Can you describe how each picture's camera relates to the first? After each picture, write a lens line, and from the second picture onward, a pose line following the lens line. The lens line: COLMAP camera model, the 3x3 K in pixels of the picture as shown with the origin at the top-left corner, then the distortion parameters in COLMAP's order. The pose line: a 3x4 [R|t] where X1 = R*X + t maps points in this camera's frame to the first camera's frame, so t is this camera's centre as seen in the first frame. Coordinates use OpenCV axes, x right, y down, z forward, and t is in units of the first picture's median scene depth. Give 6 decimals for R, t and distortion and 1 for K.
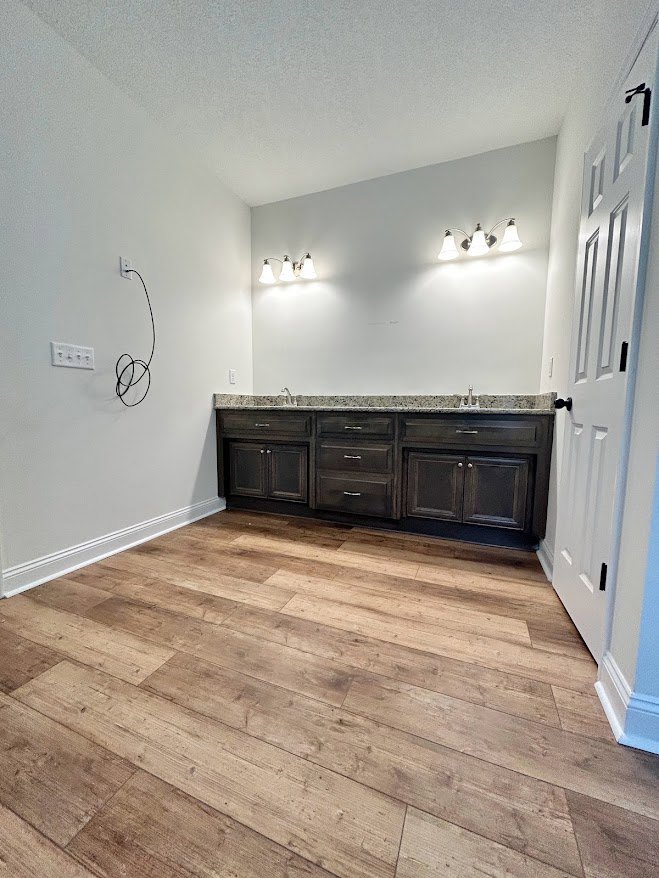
lens RADIAL K [[351.1, 0, 329.5], [0, 351.1, 439.0], [0, 0, 1]] dist [-0.001213, 0.000073]
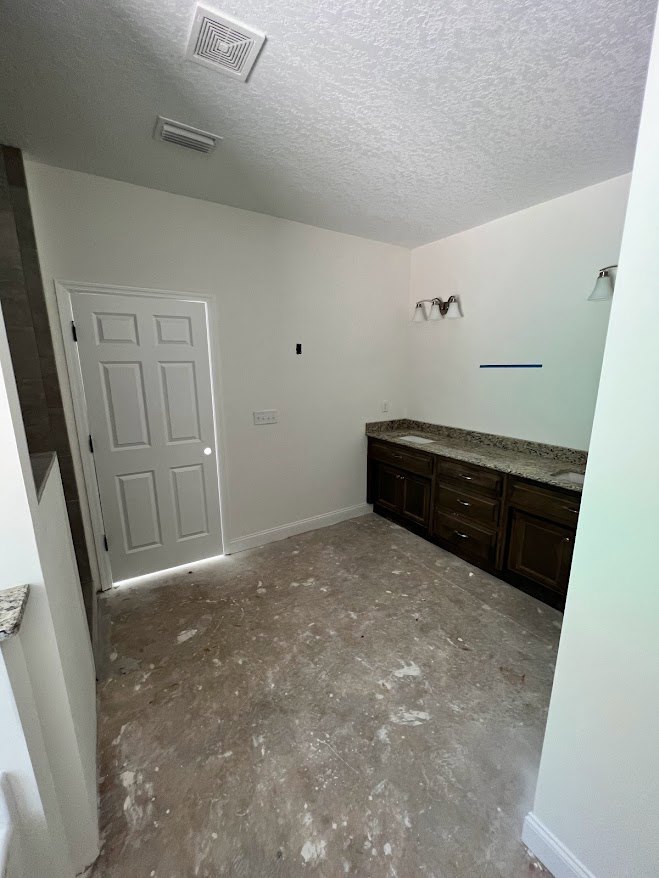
lens RADIAL K [[351.1, 0, 329.5], [0, 351.1, 439.0], [0, 0, 1]] dist [-0.001213, 0.000073]
pose [[0.826364, 0.105461, -0.553173, 0.292512], [-0.044337, 0.991443, 0.122782, -0.250425], [0.561388, -0.076937, 0.823969, -0.116996]]
